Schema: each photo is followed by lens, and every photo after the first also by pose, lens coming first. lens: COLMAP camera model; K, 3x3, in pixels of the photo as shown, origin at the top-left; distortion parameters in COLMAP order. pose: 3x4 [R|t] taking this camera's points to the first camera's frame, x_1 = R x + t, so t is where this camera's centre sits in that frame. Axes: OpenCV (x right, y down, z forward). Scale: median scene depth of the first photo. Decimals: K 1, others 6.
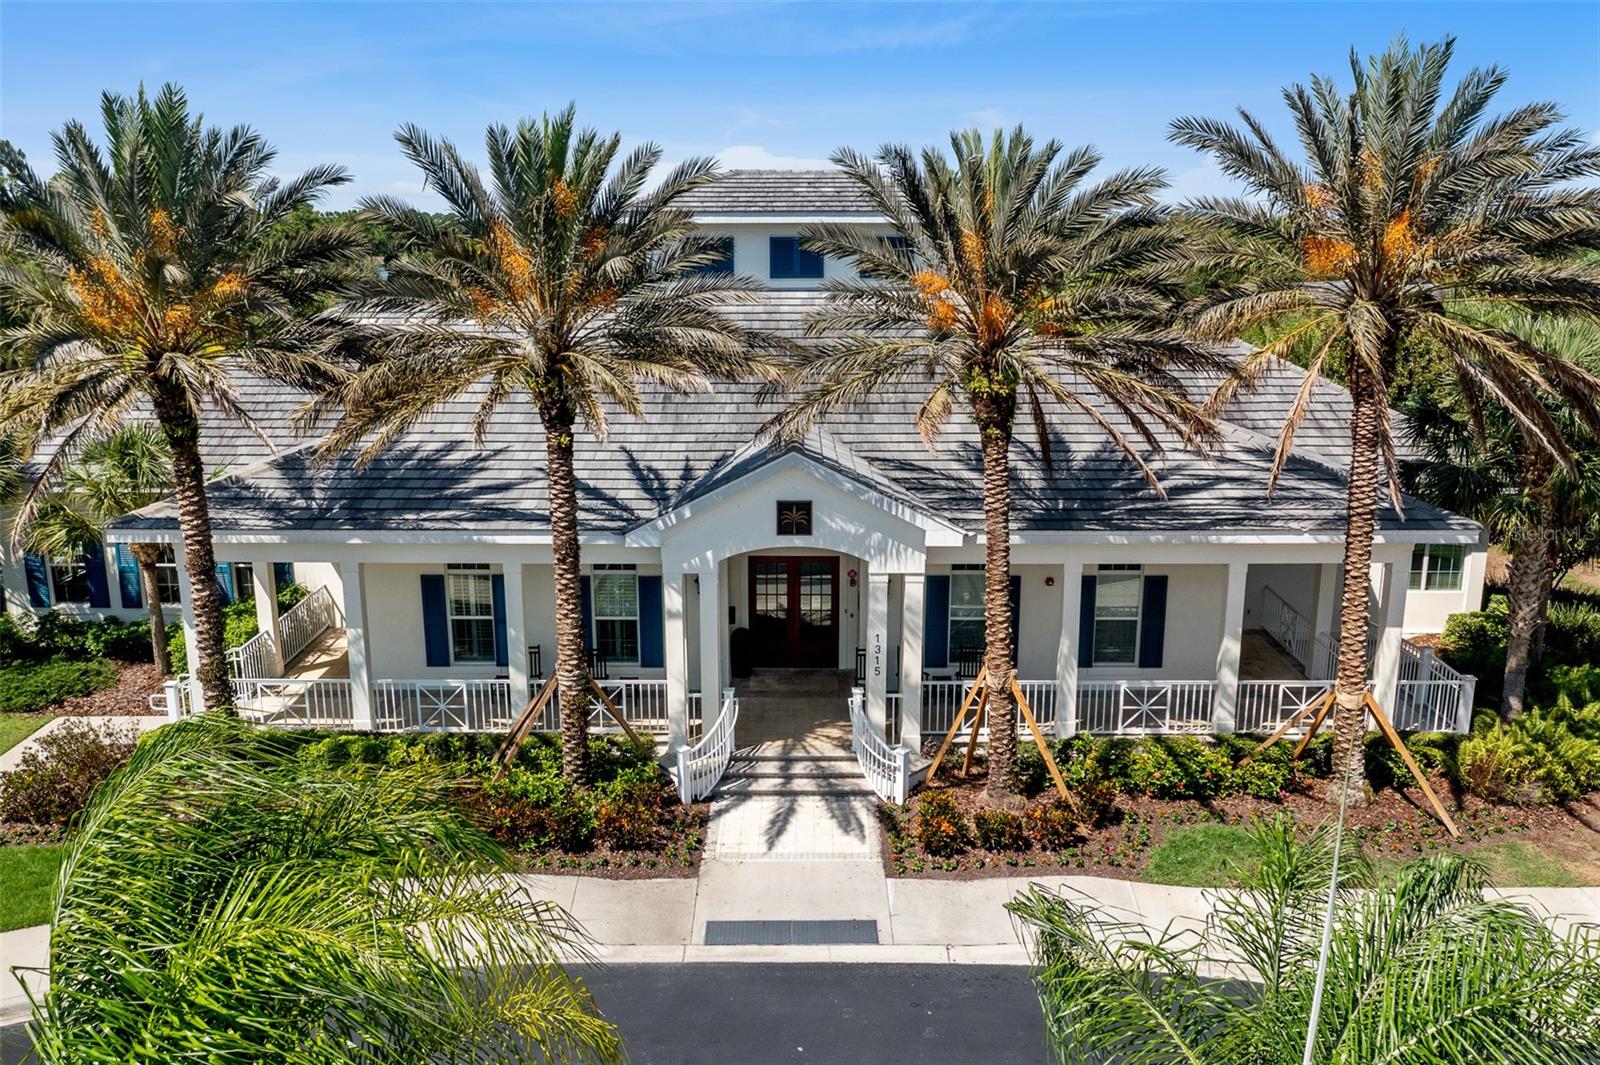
lens RADIAL K [[1303.3, 0, 803.3], [0, 1303.3, 511.6], [0, 0, 1]] dist [-0.010628, -0.003603]
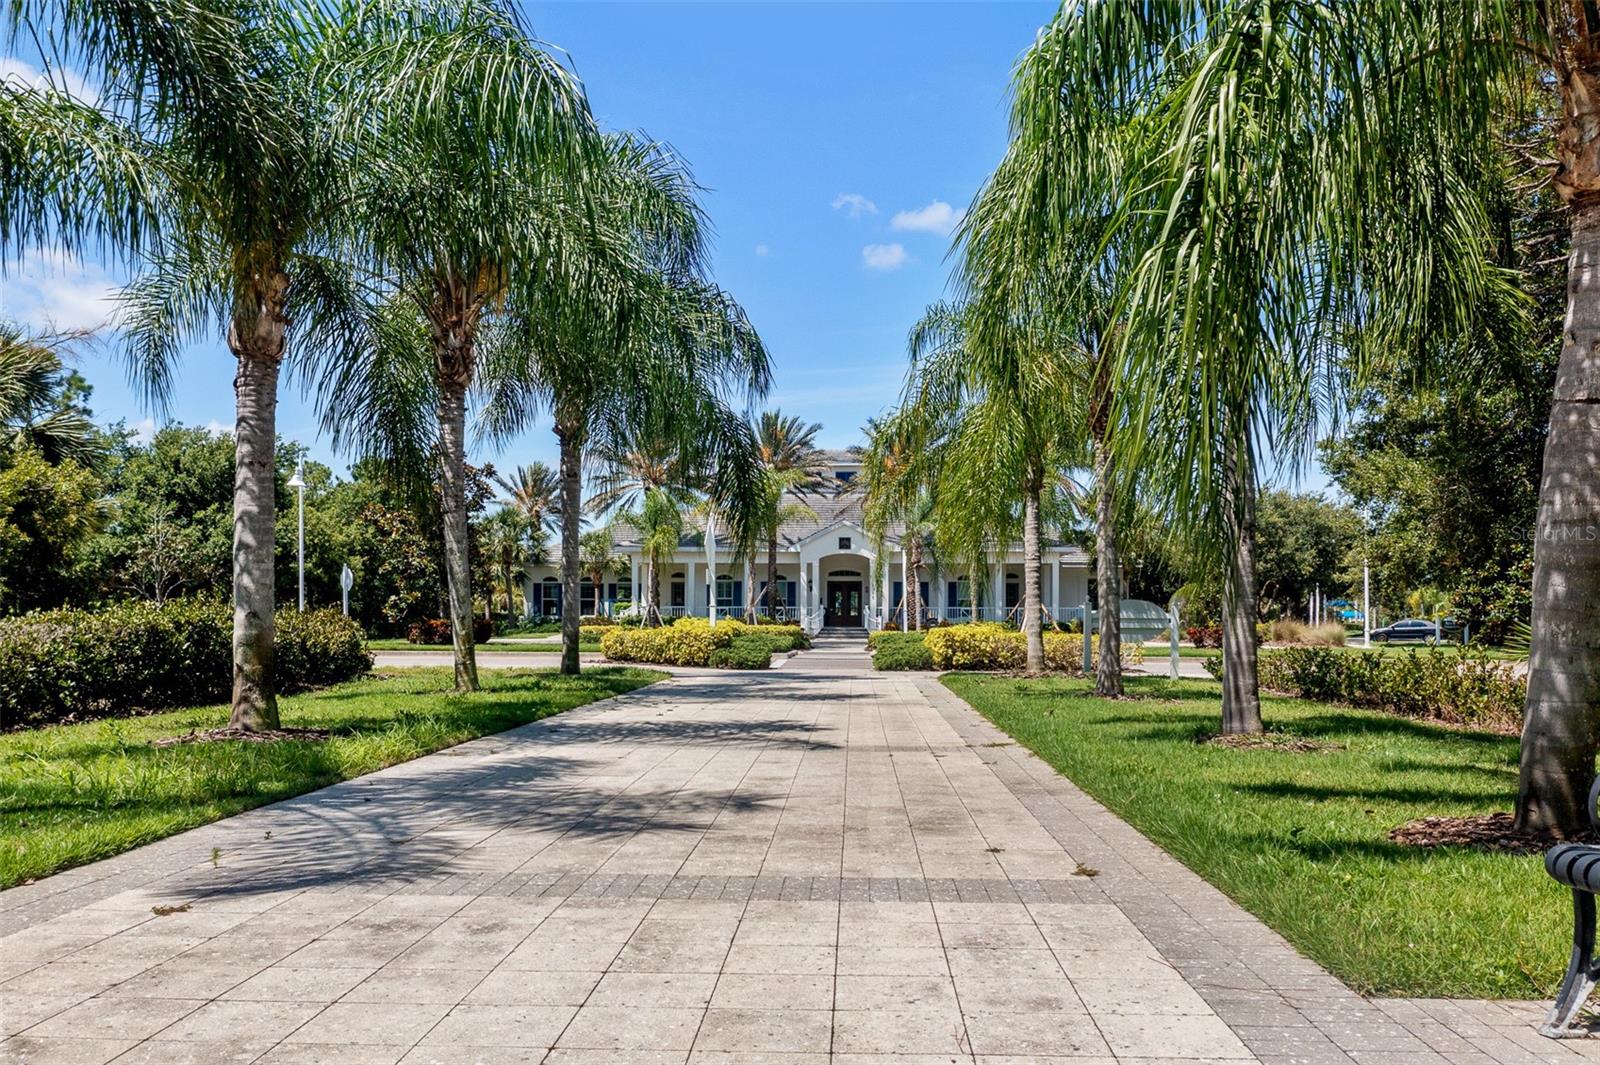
lens RADIAL K [[1278.7, 0, 800.0], [0, 1278.7, 532.5], [0, 0, 1]] dist [-0.012222, -0.006556]
pose [[0.999138, 0.002597, -0.041427, 0.011535], [-0.013935, 0.961108, -0.275821, 0.768146], [0.039099, 0.276161, 0.960316, -1.771975]]
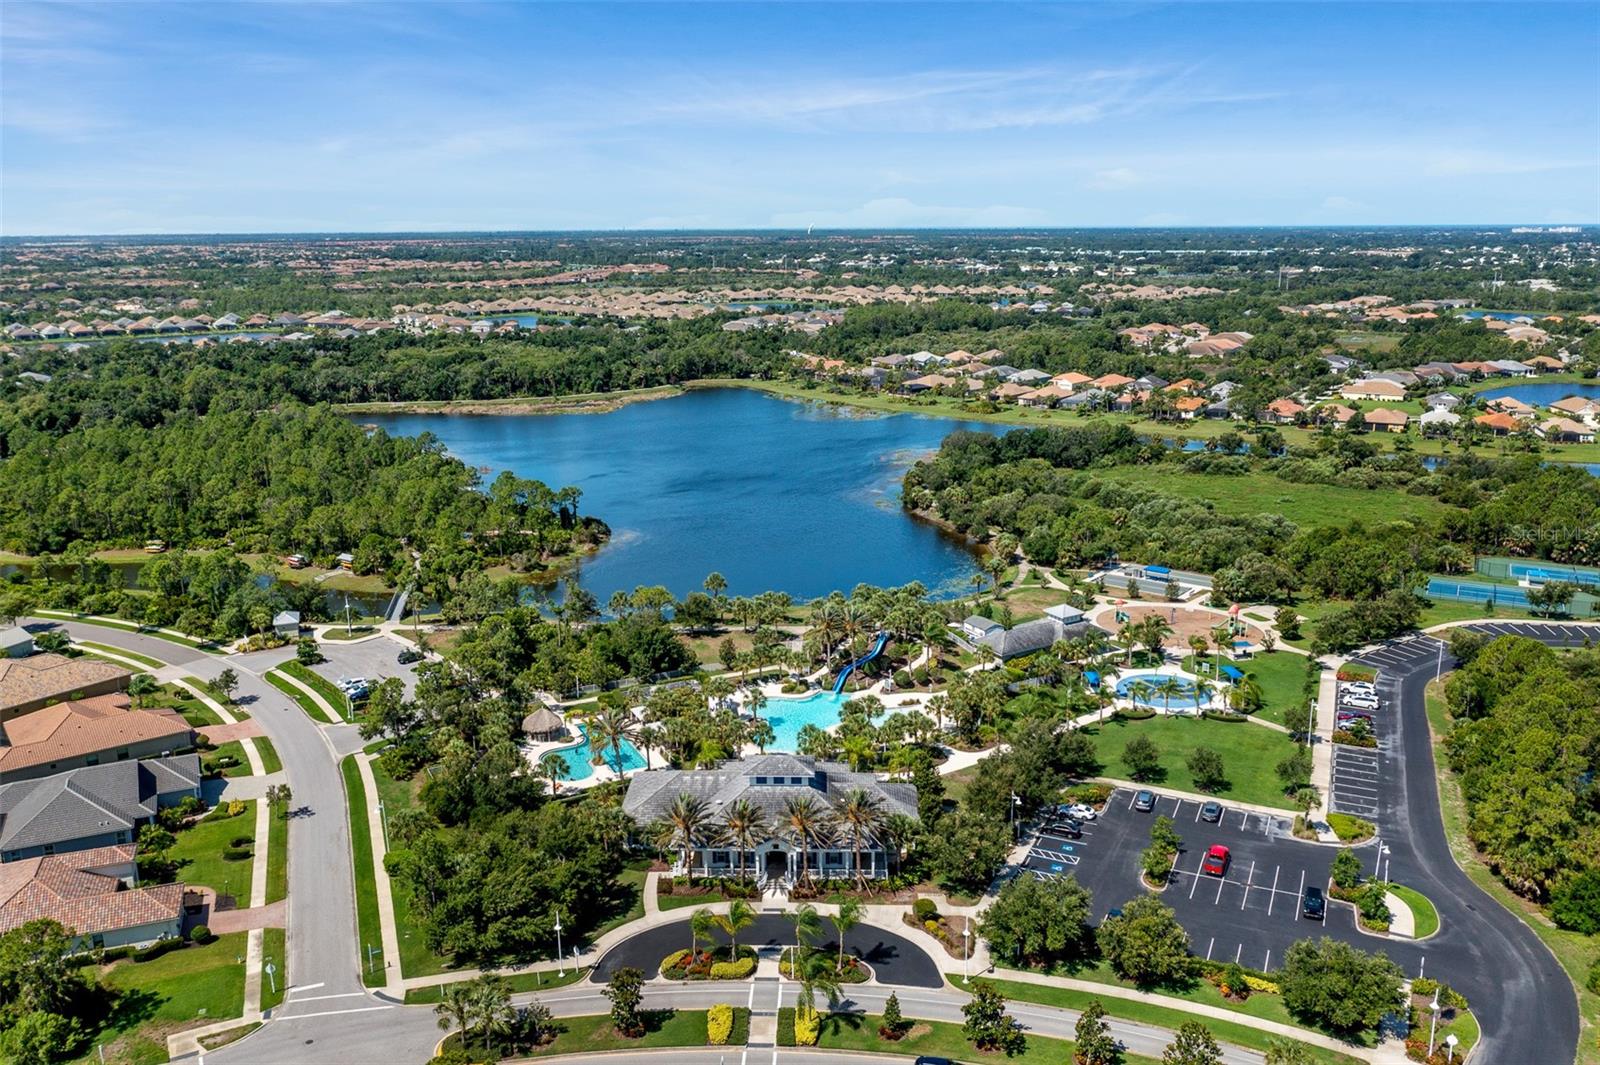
lens RADIAL K [[1278.7, 0, 800.0], [0, 1278.7, 532.5], [0, 0, 1]] dist [-0.012222, -0.006556]
pose [[0.999545, -0.000939, -0.030138, 0.295251], [0.001919, 0.999470, 0.032504, -1.706601], [0.030091, -0.032547, 0.999017, -5.134984]]
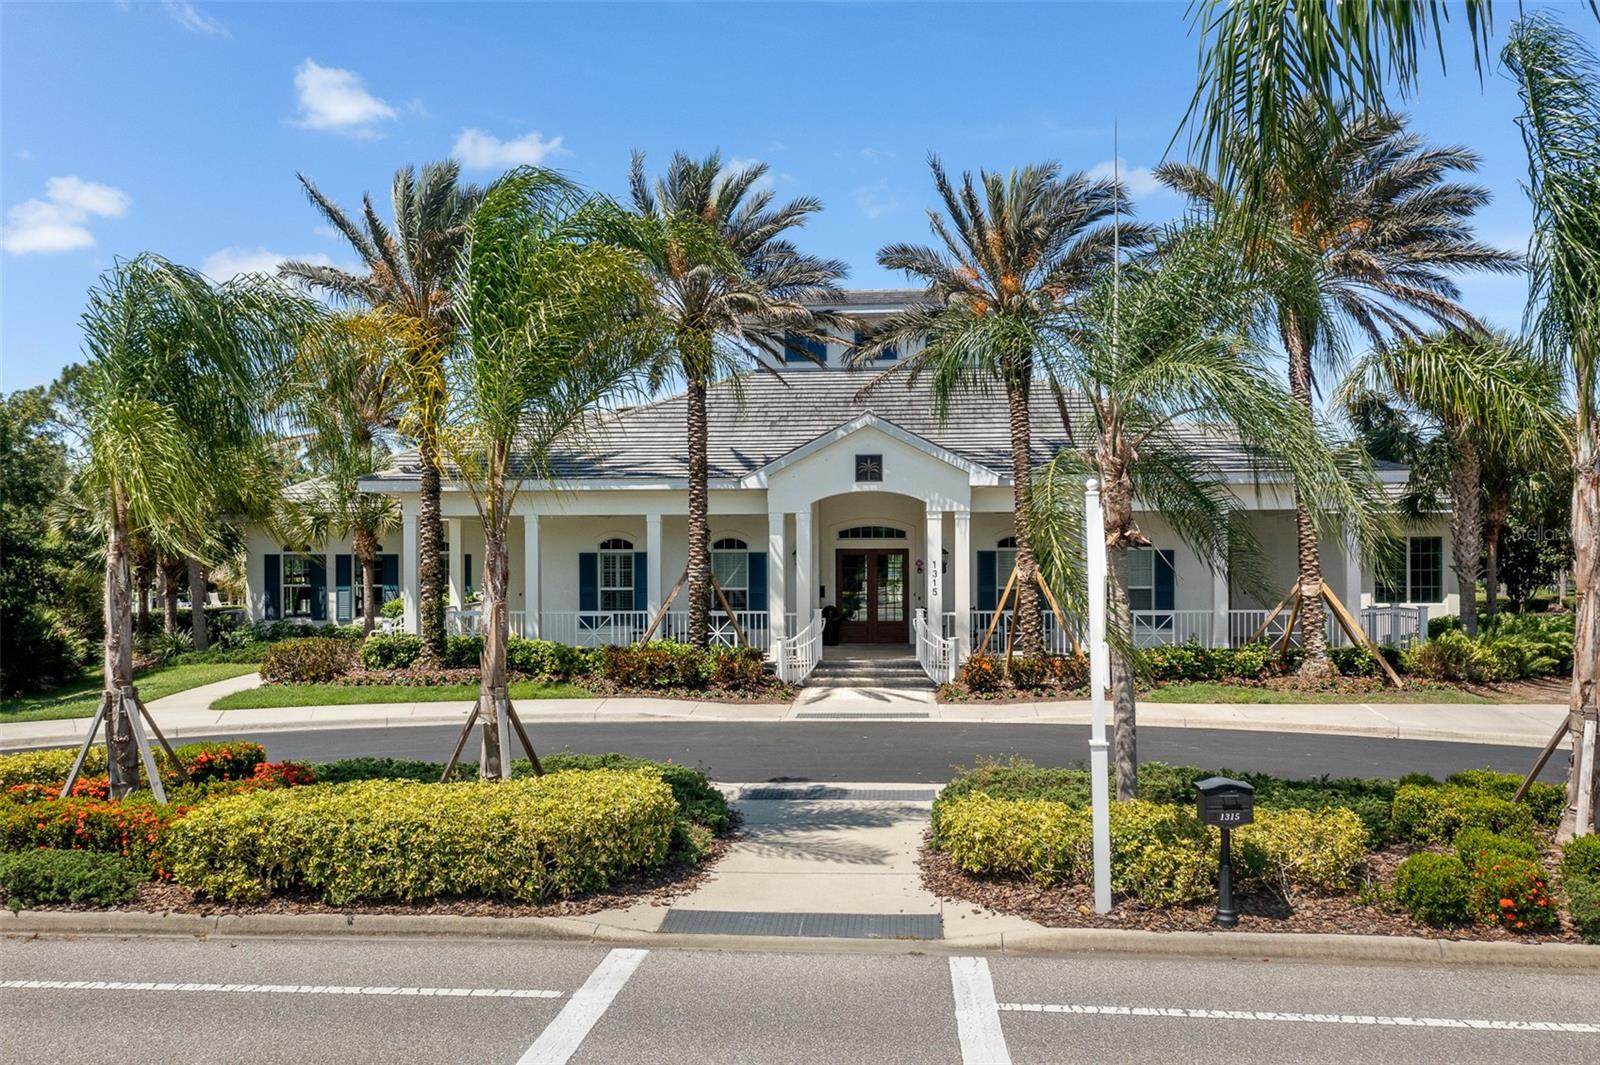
lens RADIAL K [[1278.7, 0, 800.0], [0, 1278.7, 532.5], [0, 0, 1]] dist [-0.012222, -0.006556]
pose [[0.996795, -0.004453, -0.079875, 0.025743], [-0.013818, 0.973858, -0.226737, 0.351316], [0.078797, 0.227114, 0.970675, -0.233737]]
